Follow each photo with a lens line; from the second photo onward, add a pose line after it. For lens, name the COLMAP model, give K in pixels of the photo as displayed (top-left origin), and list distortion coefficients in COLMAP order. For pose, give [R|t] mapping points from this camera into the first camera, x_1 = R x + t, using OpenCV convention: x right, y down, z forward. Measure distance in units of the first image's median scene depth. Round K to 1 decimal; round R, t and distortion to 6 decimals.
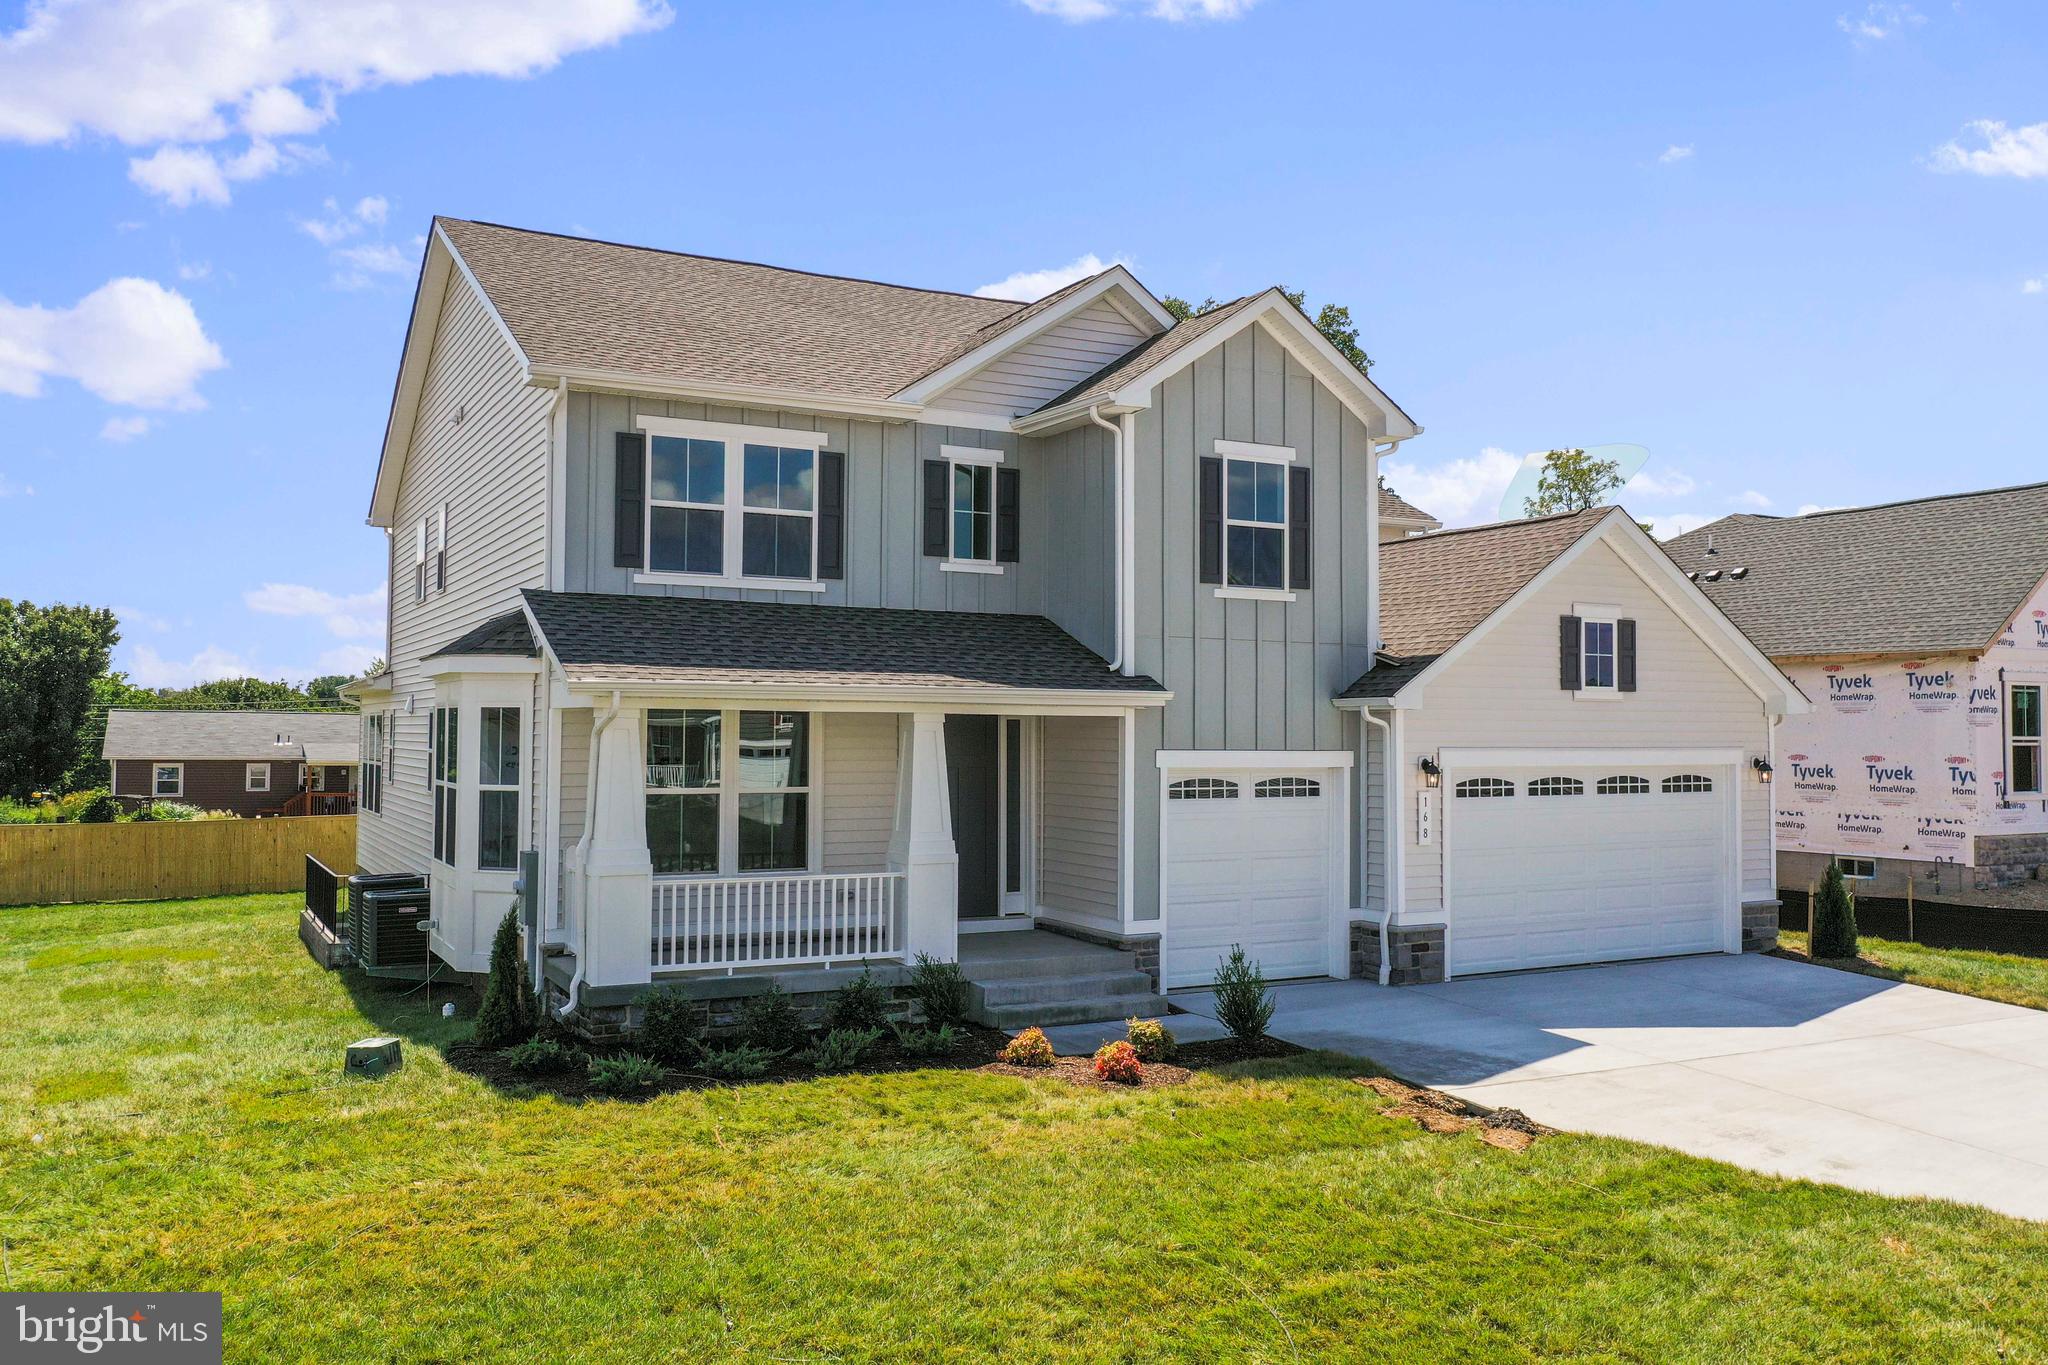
lens RADIAL K [[1659.4, 0, 1019.0], [0, 1659.4, 599.6], [0, 0, 1]] dist [0.003099, 0.001685]
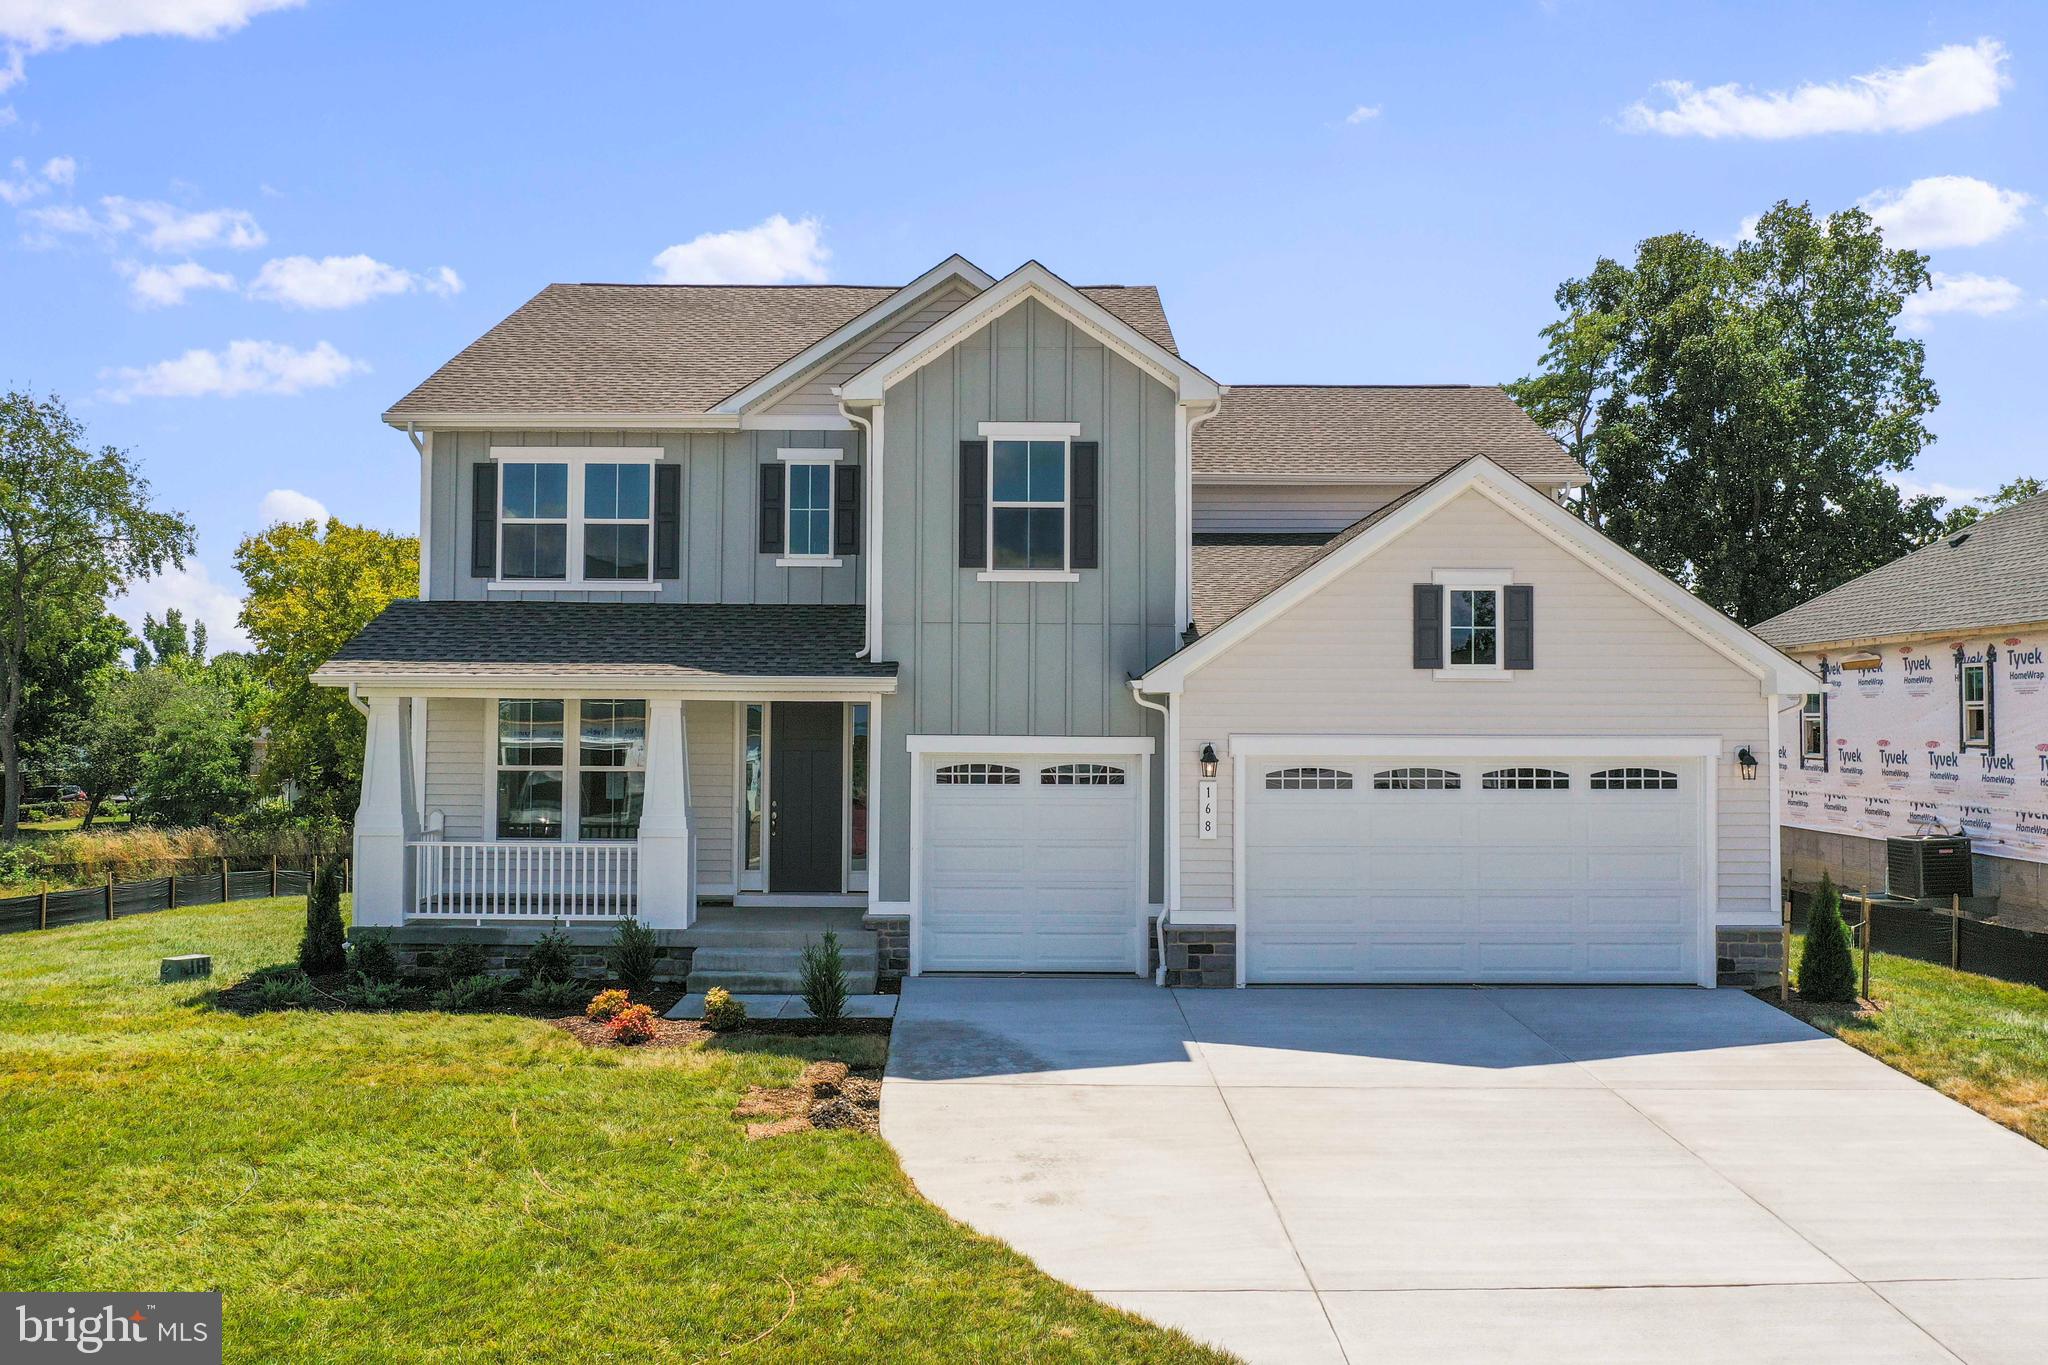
lens RADIAL K [[1621.8, 0, 1024.5], [0, 1621.8, 607.4], [0, 0, 1]] dist [-0.001625, 0.000400]
pose [[0.875237, -0.032267, -0.482618, 0.607891], [0.038661, 0.999247, 0.003306, 0.011996], [0.482148, -0.021552, 0.875825, 0.163431]]
